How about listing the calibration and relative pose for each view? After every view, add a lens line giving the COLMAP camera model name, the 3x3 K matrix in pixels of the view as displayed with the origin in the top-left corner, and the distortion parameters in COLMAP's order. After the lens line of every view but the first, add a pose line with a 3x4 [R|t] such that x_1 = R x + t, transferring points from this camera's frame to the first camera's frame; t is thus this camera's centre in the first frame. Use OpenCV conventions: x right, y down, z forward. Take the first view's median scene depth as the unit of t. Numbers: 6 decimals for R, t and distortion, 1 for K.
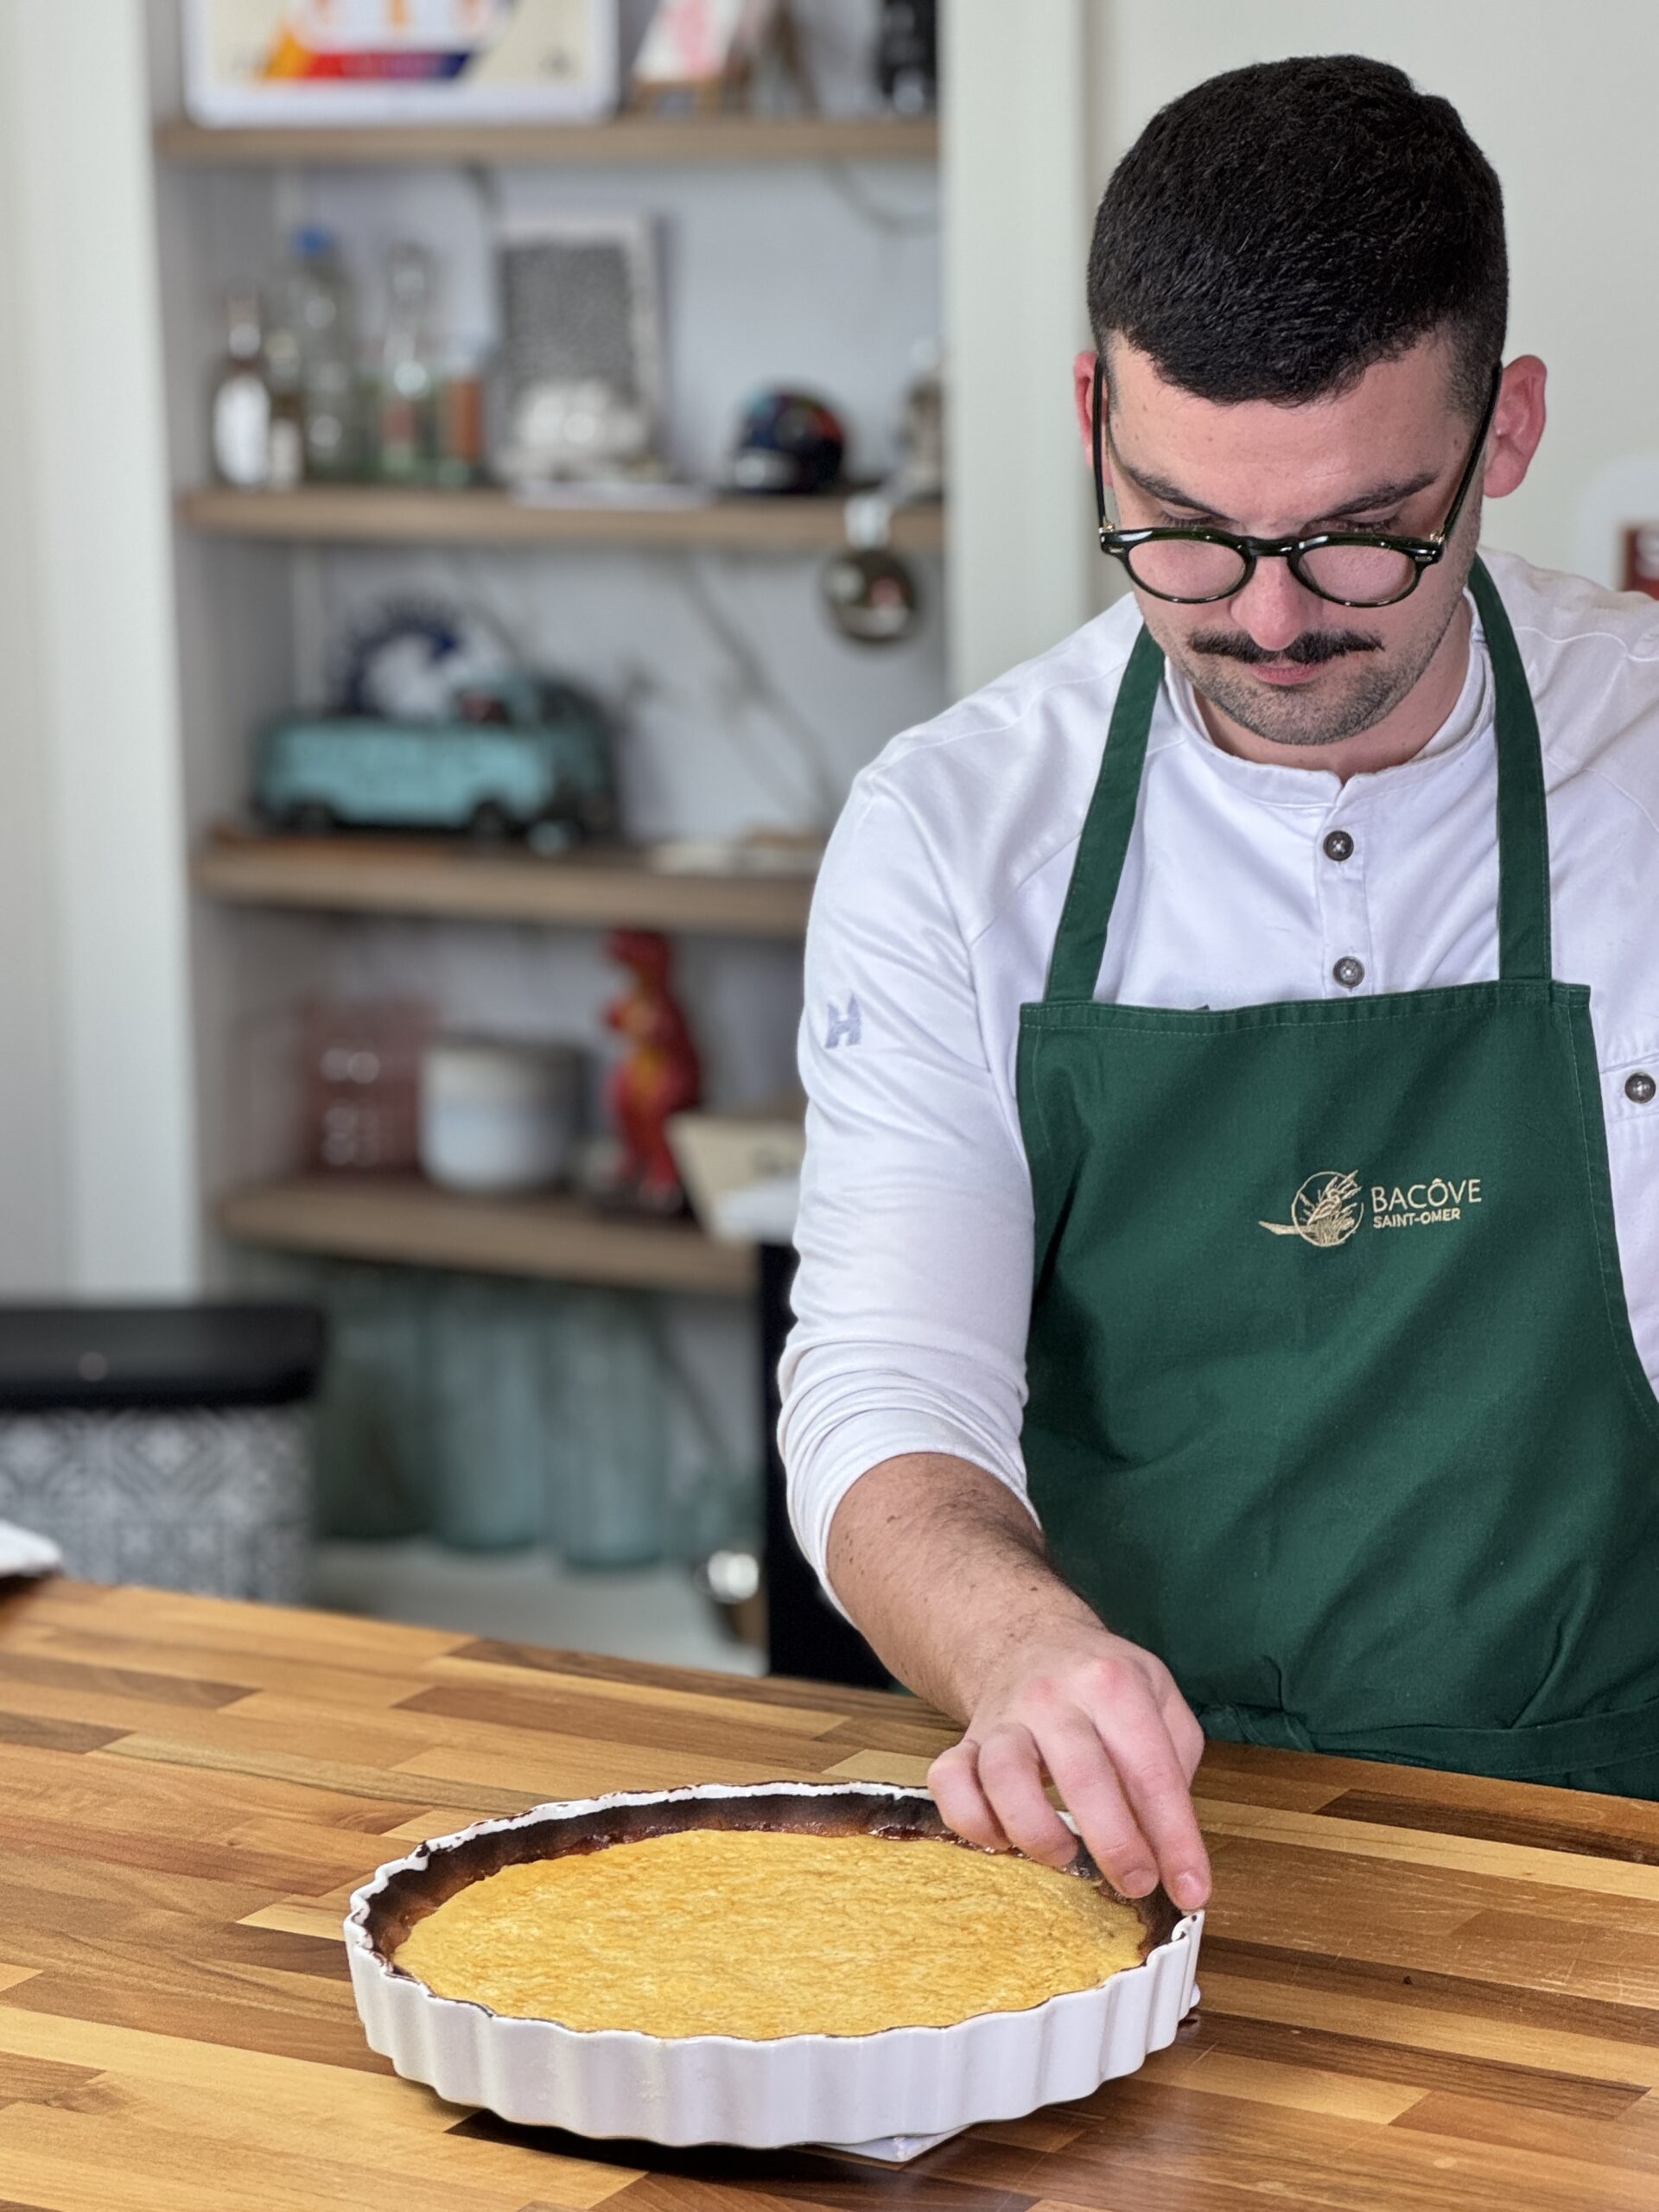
lens RADIAL K [[5823.4, 0, 829.5], [0, 5823.4, 1106.0], [0, 0, 1]] dist [-1.209633, 32.688848]
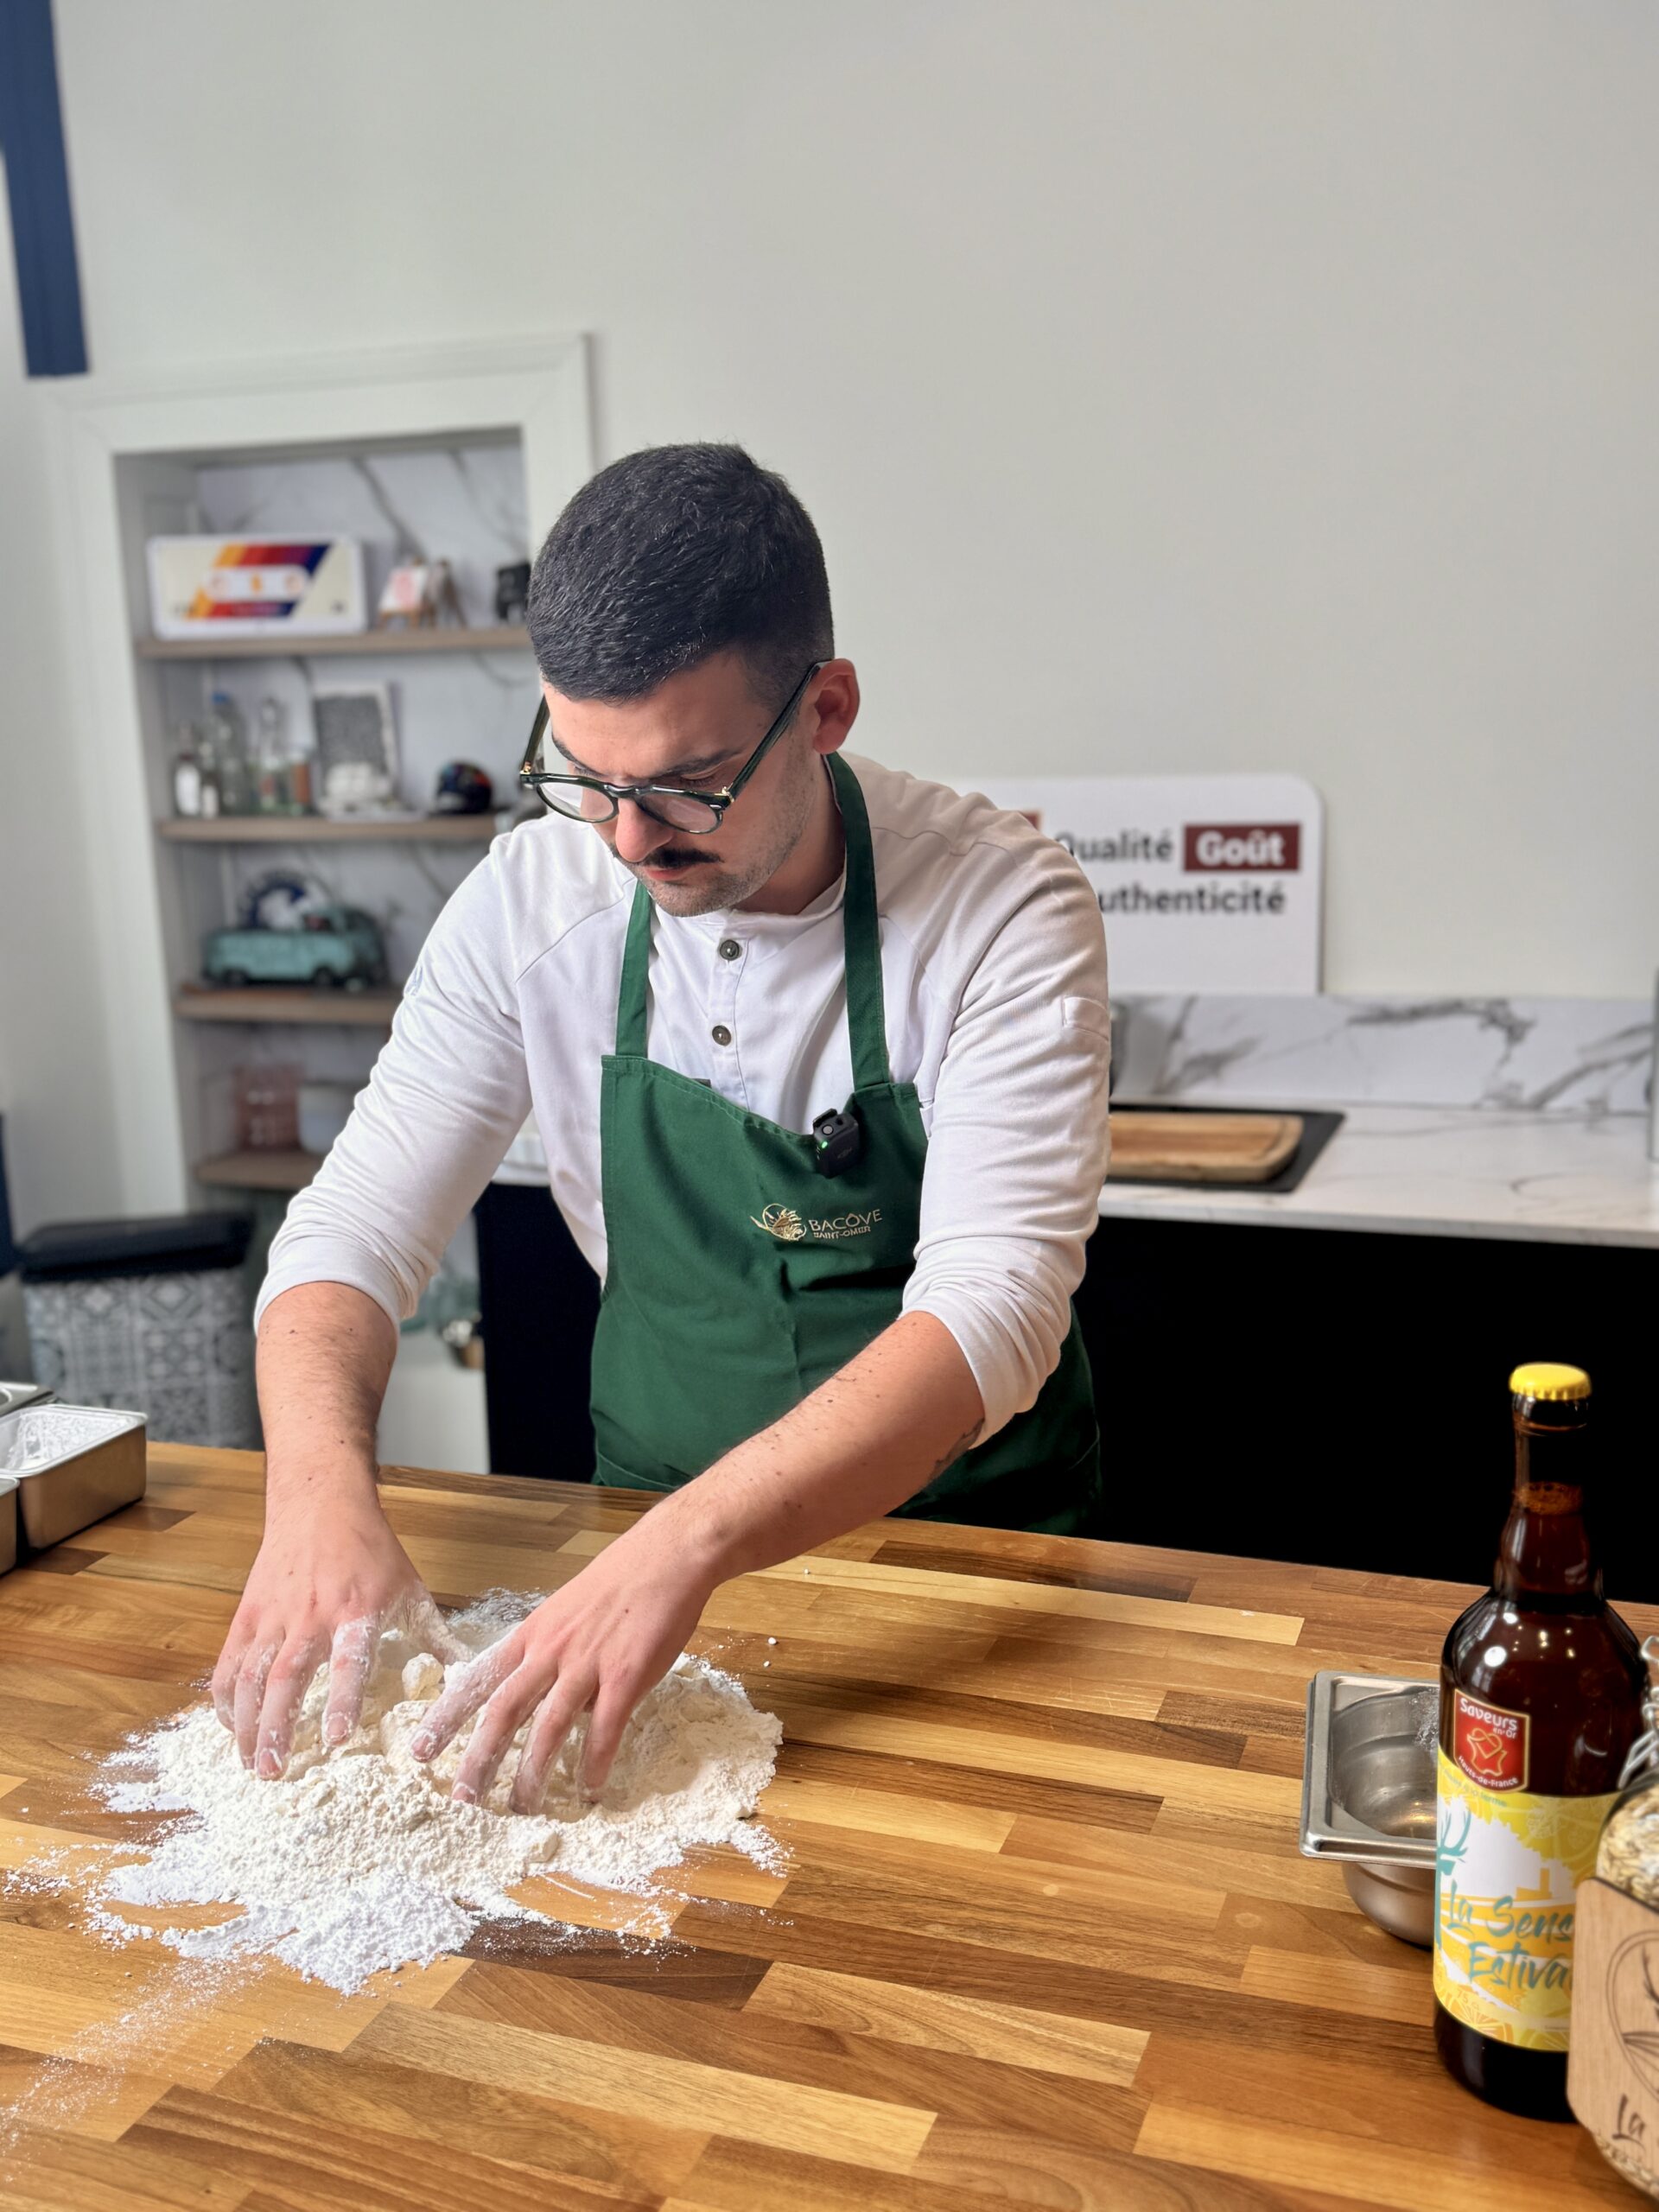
lens RADIAL K [[2173.0, 0, 832.1], [0, 2173.0, 1069.9], [0, 0, 1]] dist [0.113909, -0.008746]
pose [[0.985182, -0.046549, 0.165077, -0.010269], [0.047130, 0.998889, 0.000398, -0.007841], [-0.164912, 0.007387, 0.986281, 0.197852]]
